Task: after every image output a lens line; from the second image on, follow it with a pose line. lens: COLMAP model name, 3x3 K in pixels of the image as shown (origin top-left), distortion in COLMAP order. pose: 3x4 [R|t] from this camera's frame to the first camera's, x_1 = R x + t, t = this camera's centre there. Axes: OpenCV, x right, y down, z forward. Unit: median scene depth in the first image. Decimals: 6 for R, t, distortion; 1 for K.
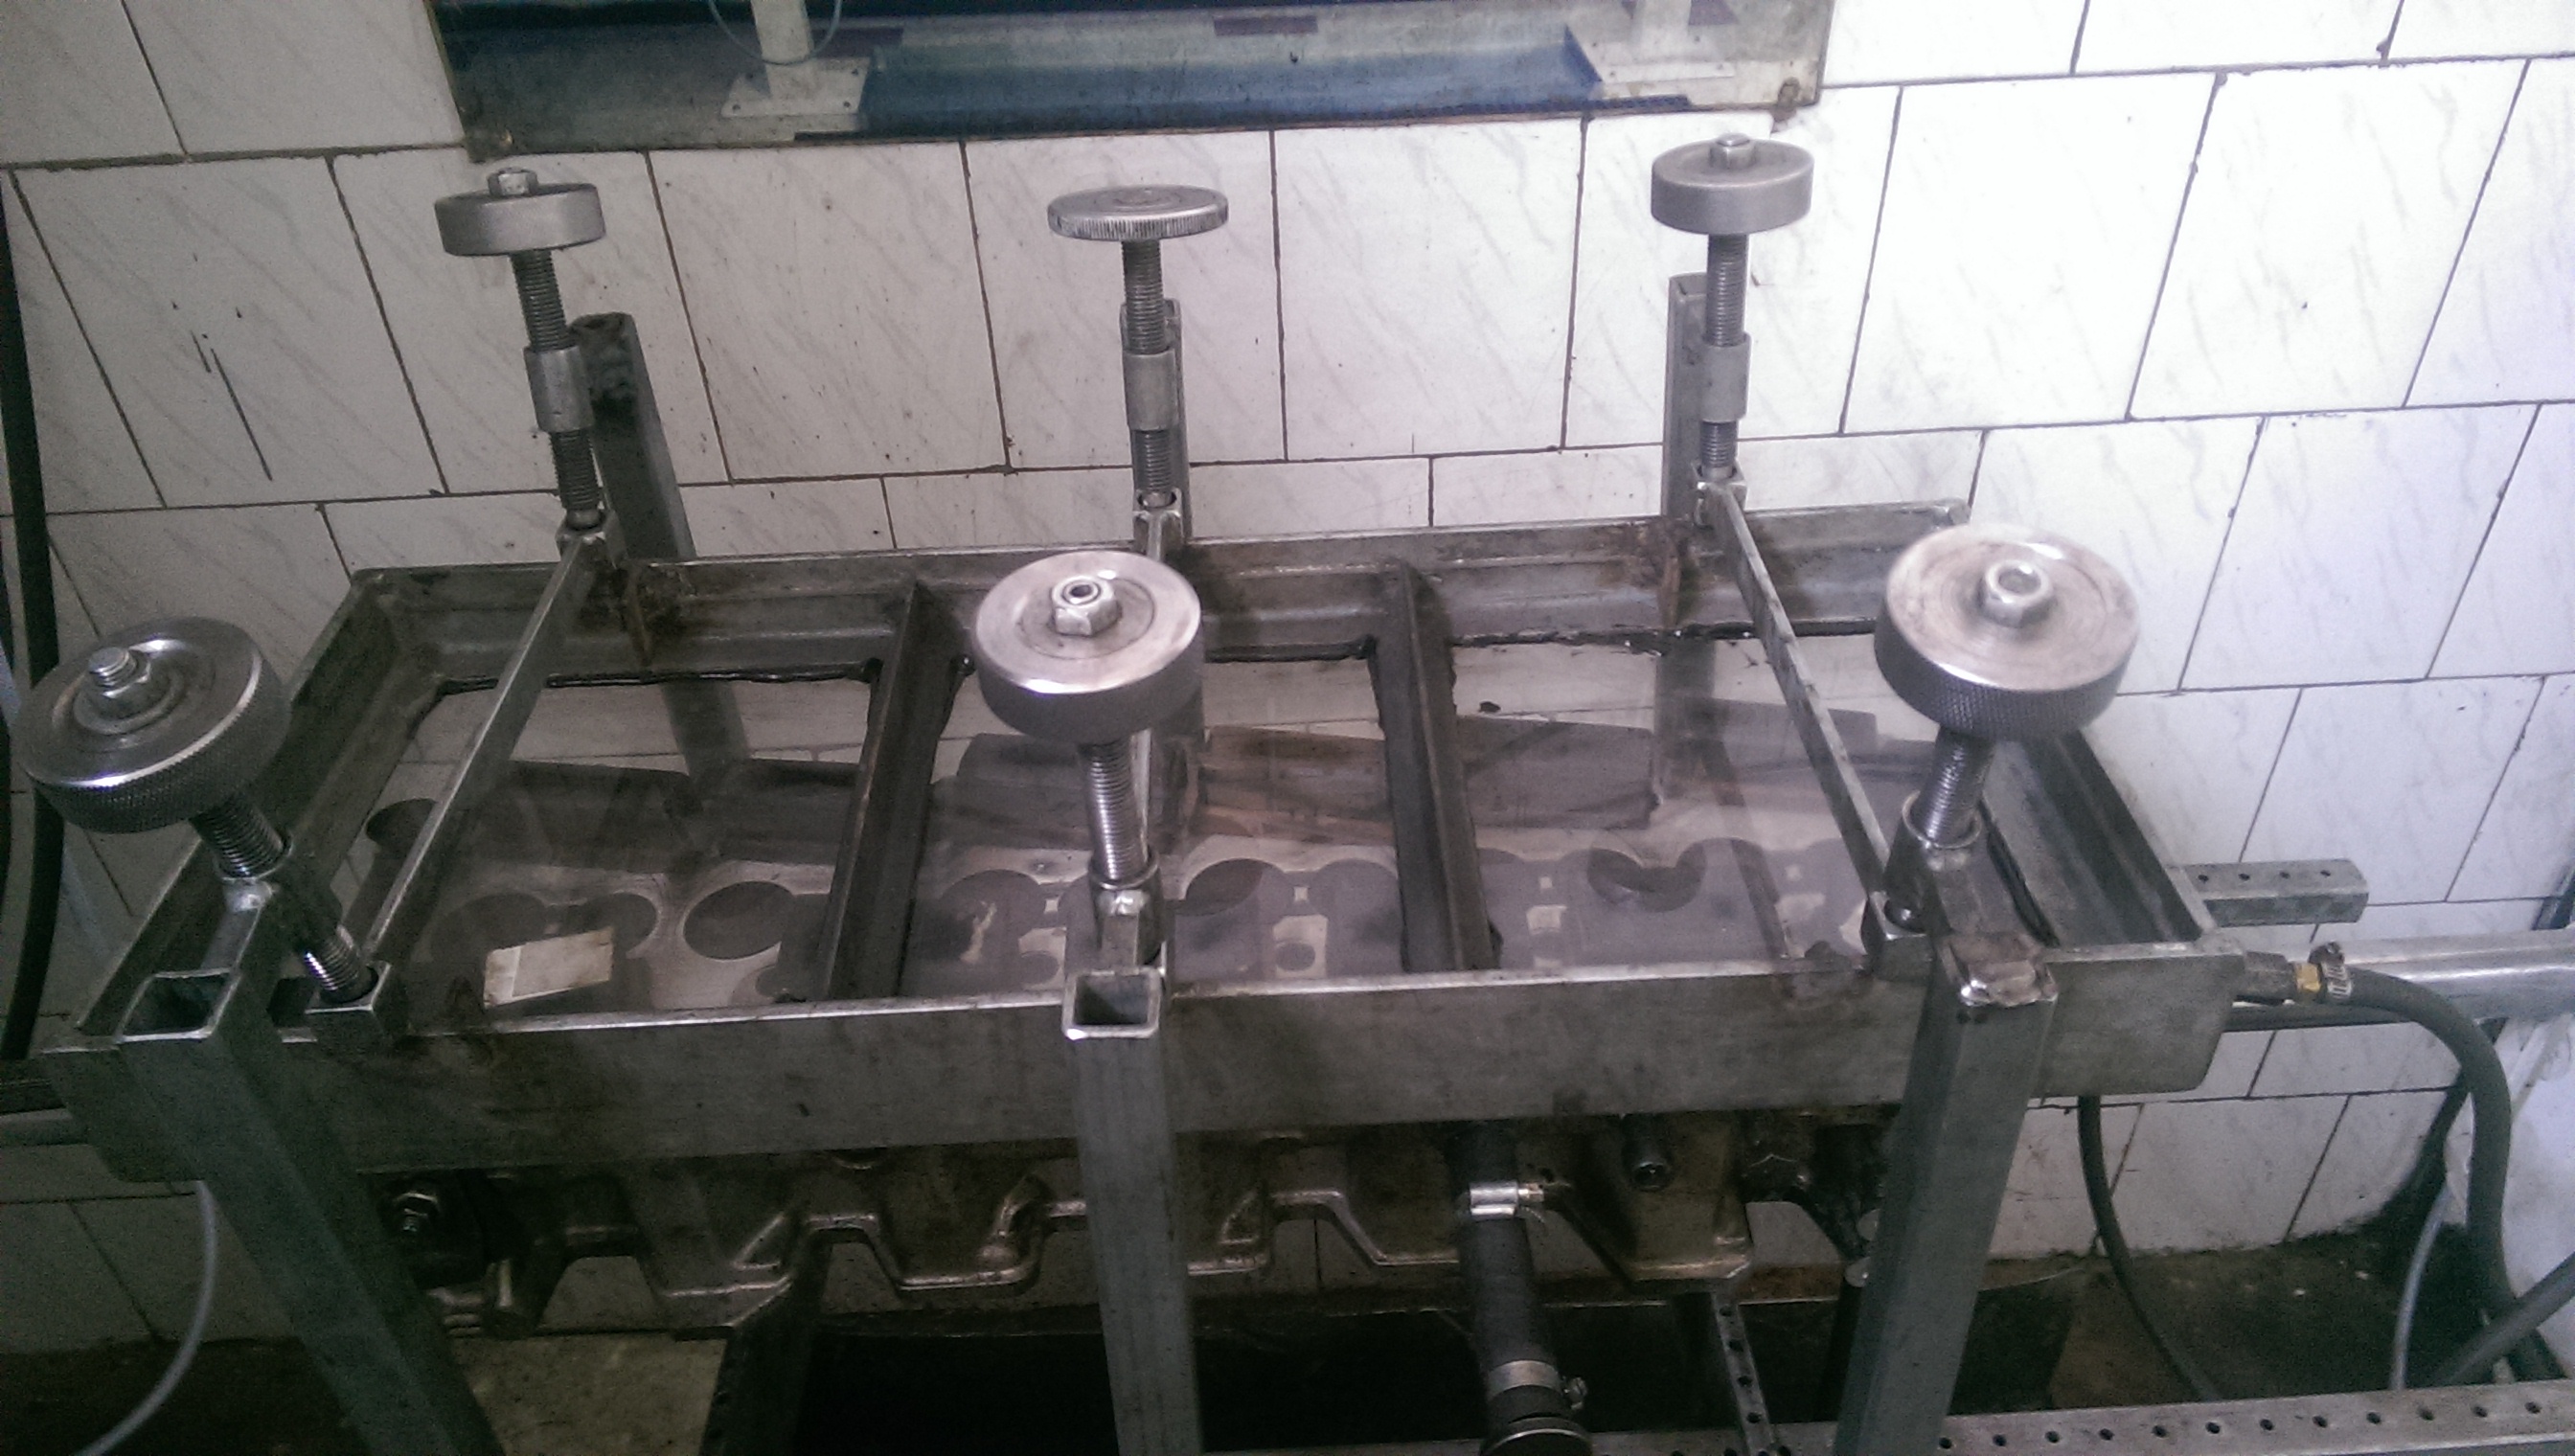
lens RADIAL K [[1846.8, 0, 1309.0], [0, 1846.8, 725.2], [0, 0, 1]] dist [0.022471, -0.012732]
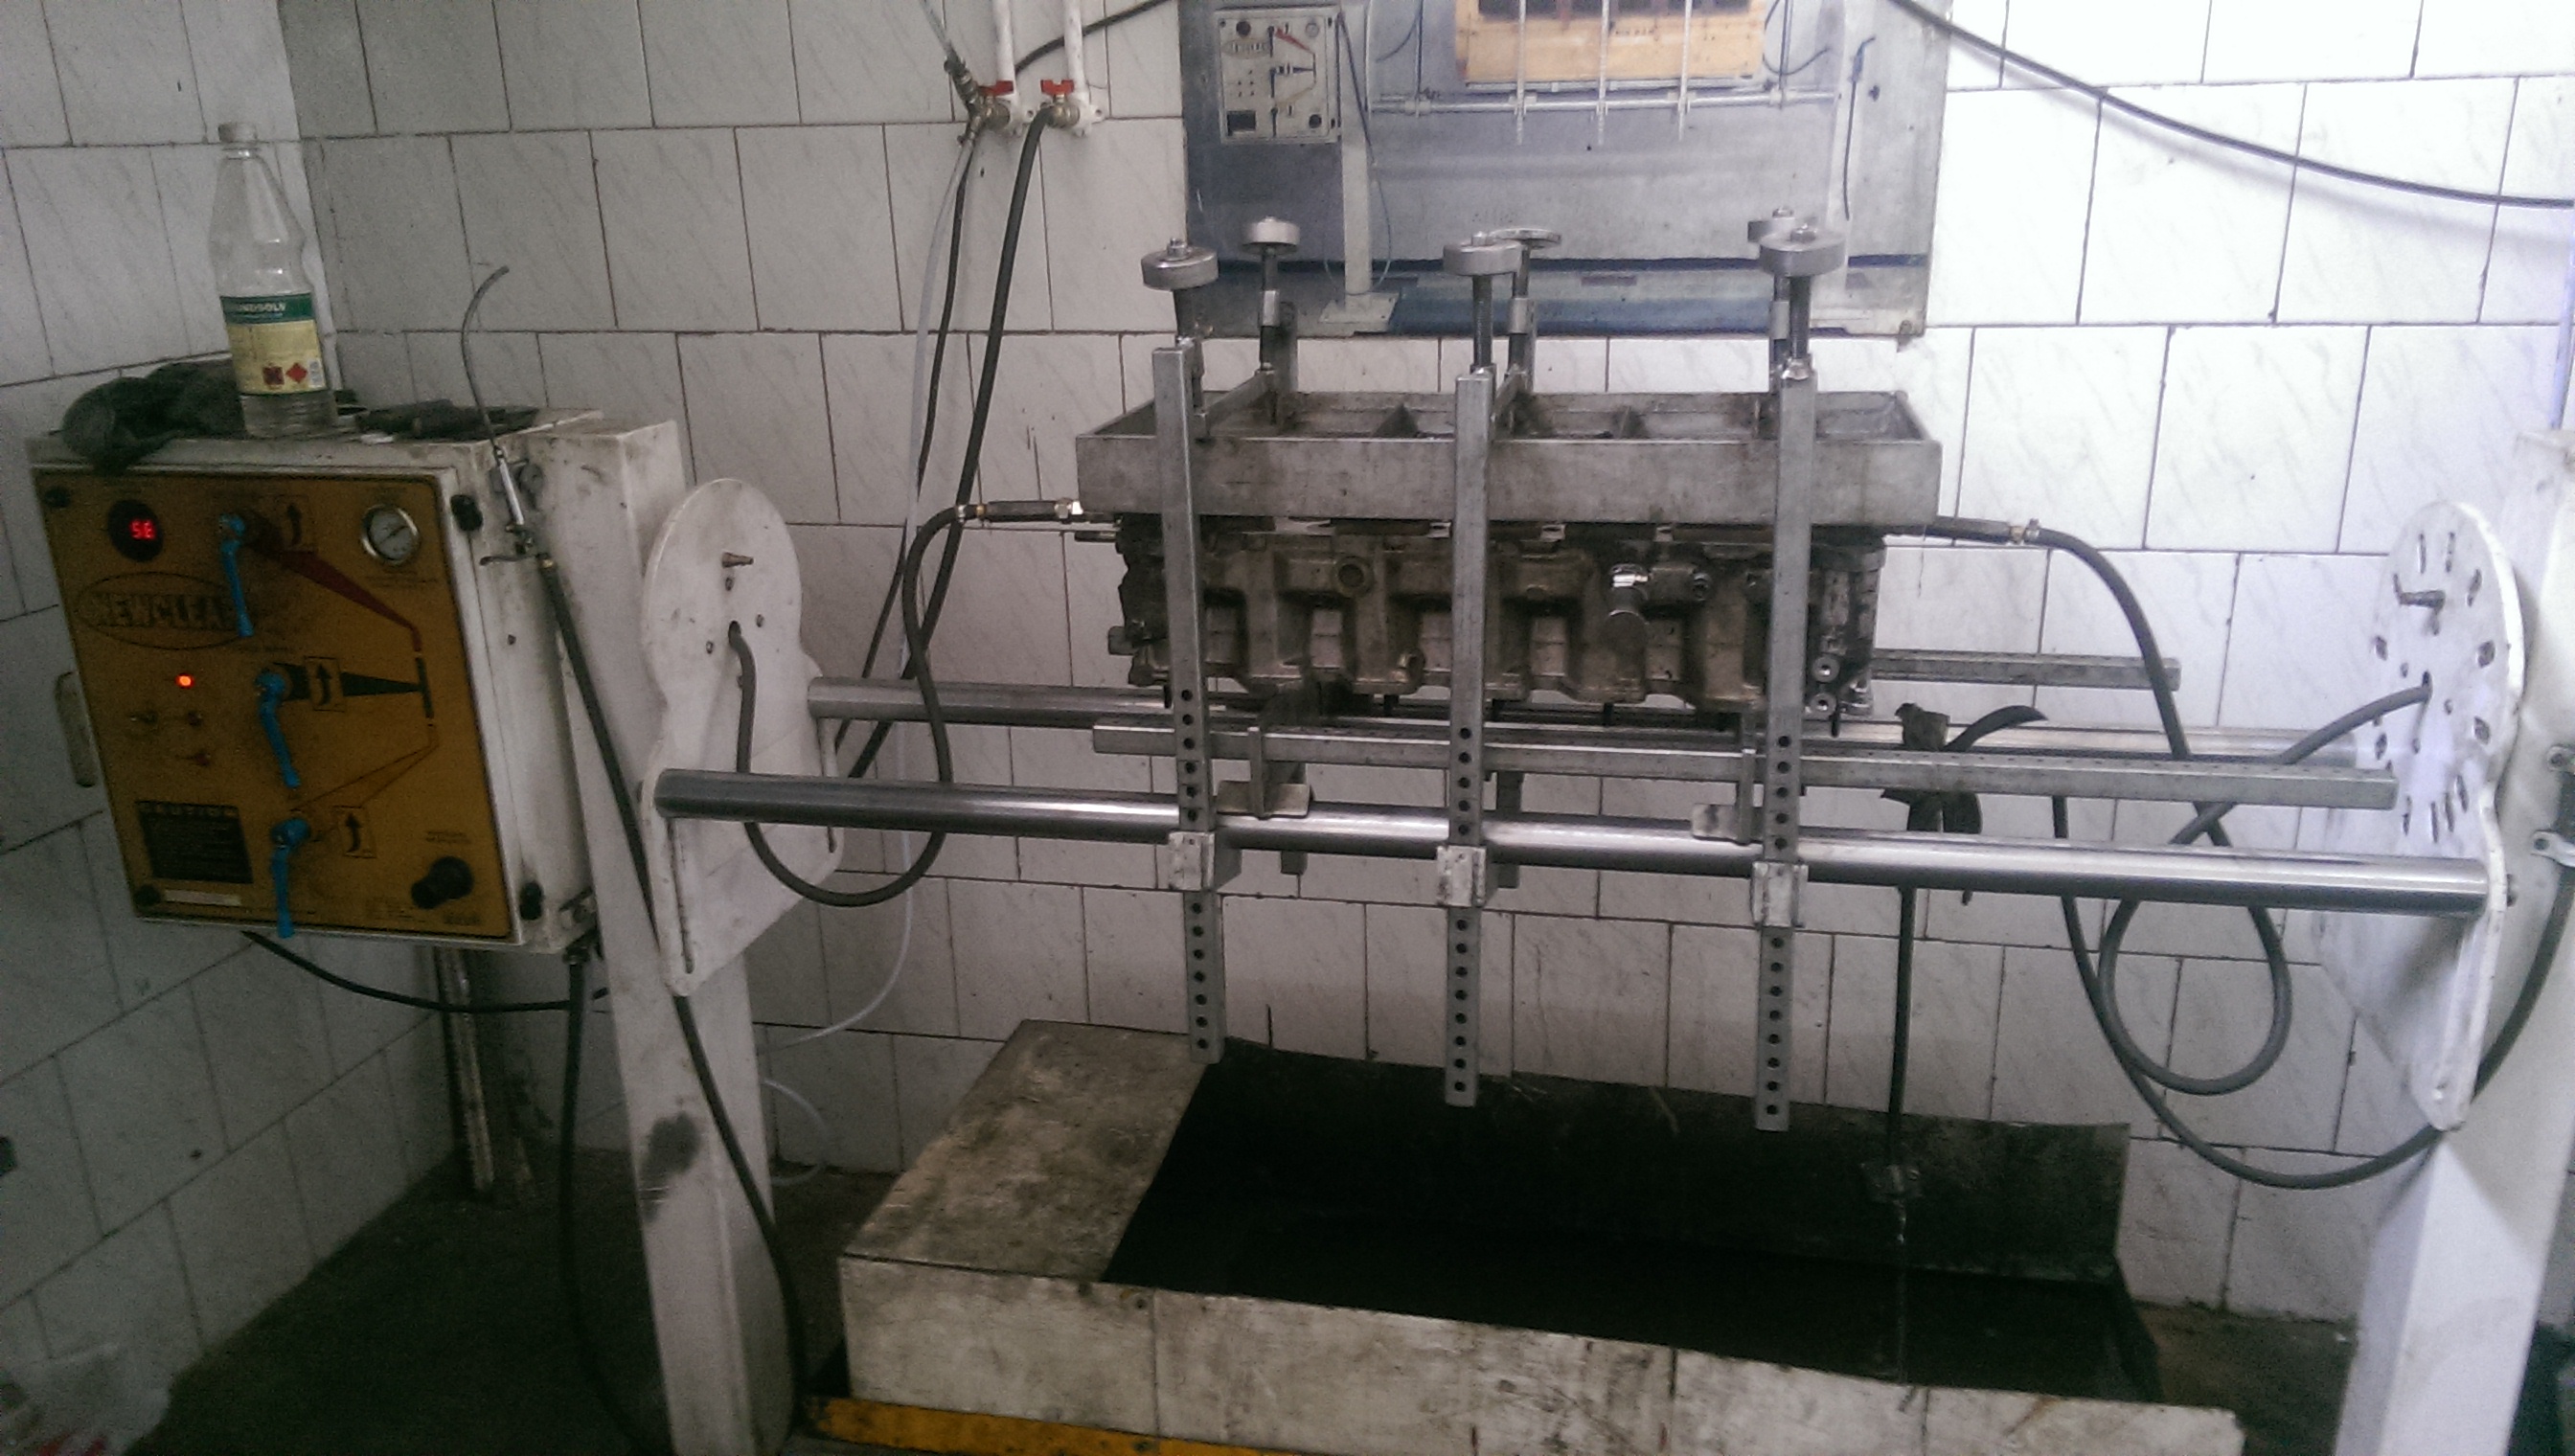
lens RADIAL K [[1846.8, 0, 1278.1], [0, 1846.8, 733.7], [0, 0, 1]] dist [0.022471, -0.012732]
pose [[0.966636, 0.084909, -0.241673, 0.140456], [-0.160215, 0.936551, -0.311774, 0.671181], [0.199867, 0.340092, 0.918907, -0.615582]]
